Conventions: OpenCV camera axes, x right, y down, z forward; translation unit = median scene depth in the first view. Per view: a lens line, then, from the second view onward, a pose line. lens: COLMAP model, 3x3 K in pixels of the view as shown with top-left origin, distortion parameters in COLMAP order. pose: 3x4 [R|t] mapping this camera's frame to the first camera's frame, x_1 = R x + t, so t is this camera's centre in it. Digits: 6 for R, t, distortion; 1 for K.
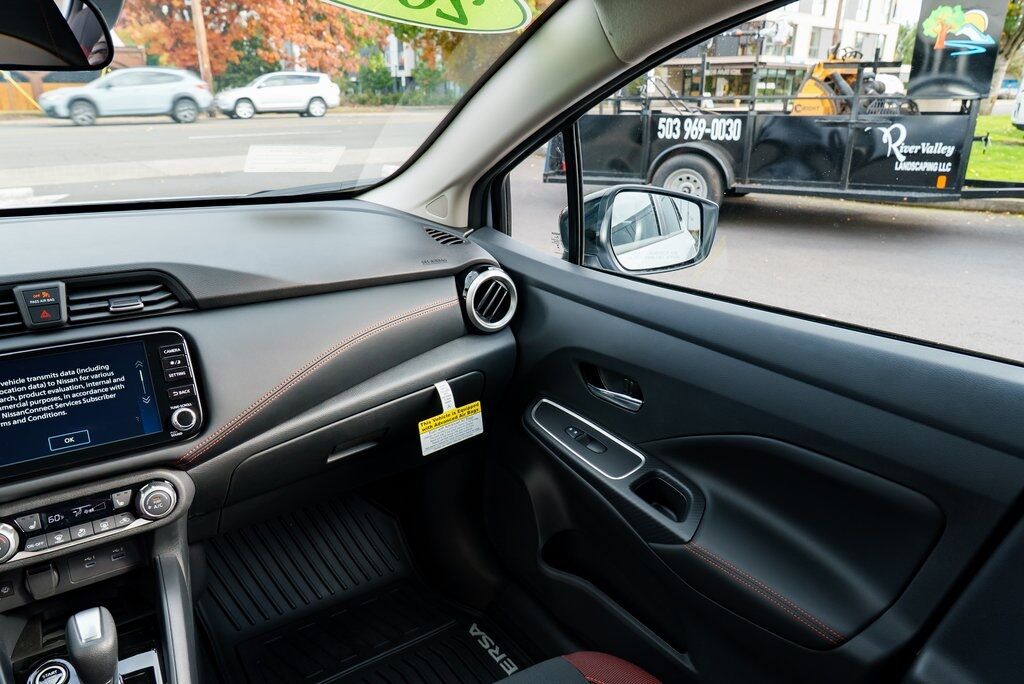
lens RADIAL K [[699.3, 0, 507.1], [0, 699.3, 345.5], [0, 0, 1]] dist [-0.023441, 0.014996]
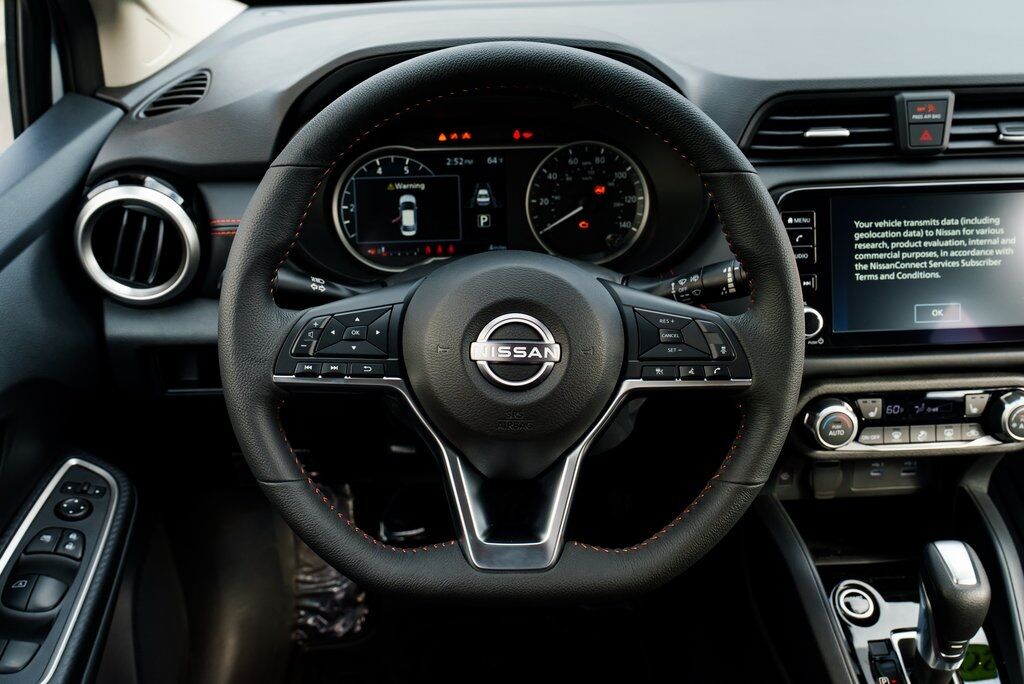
lens RADIAL K [[1002.1, 0, 506.2], [0, 1002.1, 339.8], [0, 0, 1]] dist [0.019671, 0.000000]
pose [[0.846891, 0.219741, -0.484241, -0.392010], [-0.144928, 0.971533, 0.187402, 0.023793], [0.511636, -0.088529, 0.854629, -0.121495]]
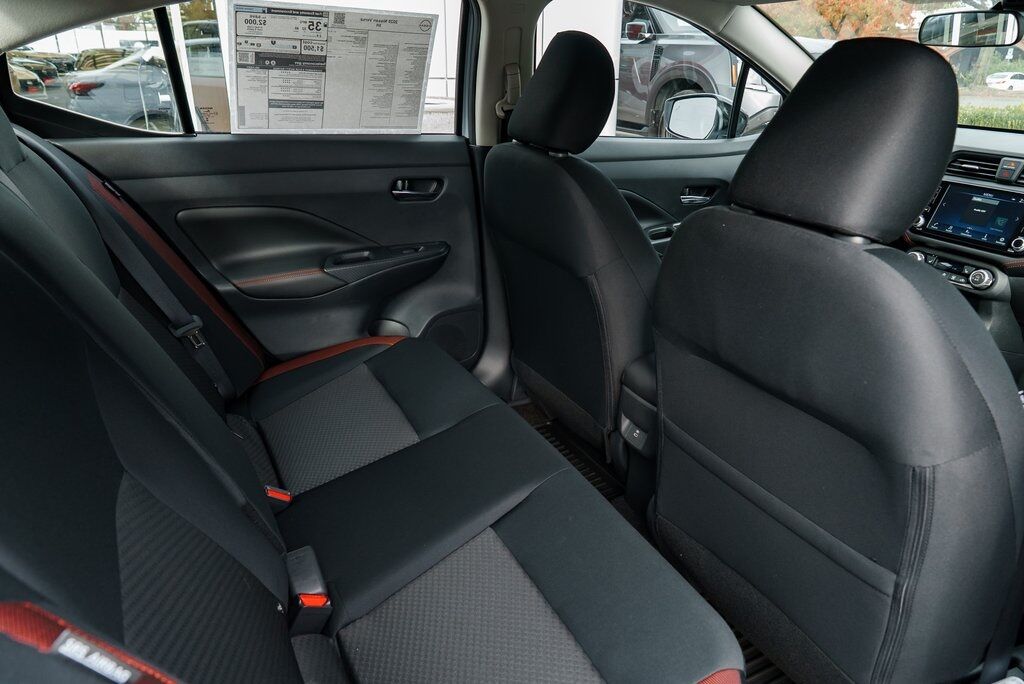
lens RADIAL K [[699.3, 0, 497.7], [0, 699.3, 362.0], [0, 0, 1]] dist [-0.023441, 0.014996]
pose [[-0.152056, 0.382322, -0.911432, 1.260041], [-0.341426, 0.845069, 0.411445, 0.072705], [0.927528, 0.373749, 0.002037, -0.112527]]
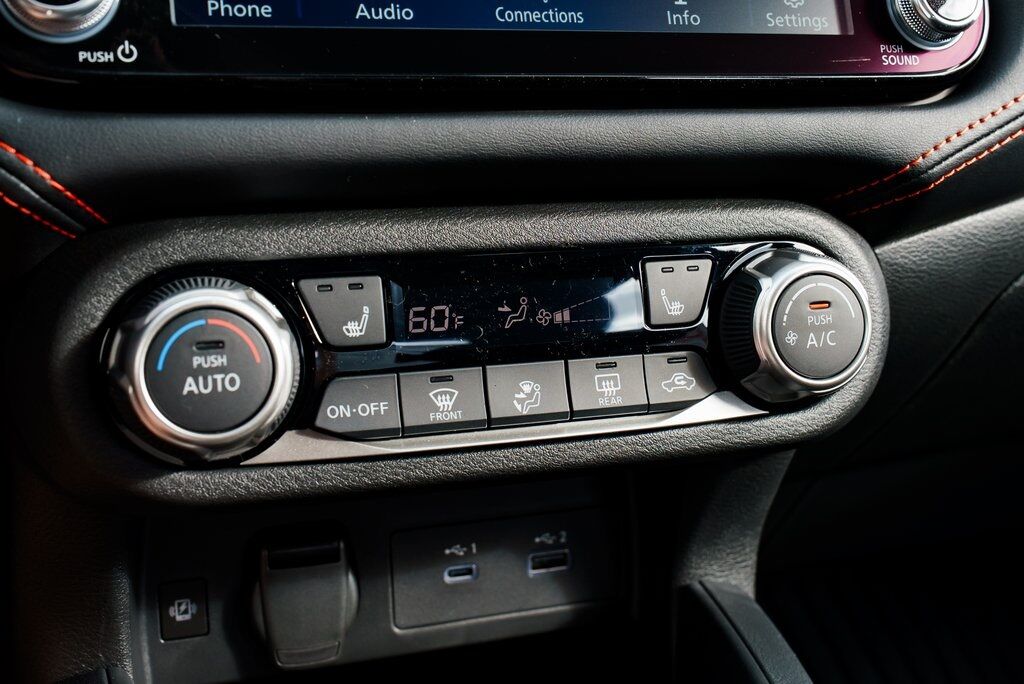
lens RADIAL K [[1263.7, 0, 559.5], [0, 1263.7, 333.6], [0, 0, 1]] dist [0.004491, 0.000000]
pose [[0.961707, 0.094118, -0.257412, -0.397127], [-0.103990, 0.994265, -0.024980, 0.206297], [0.253584, 0.050791, 0.965979, 0.477045]]
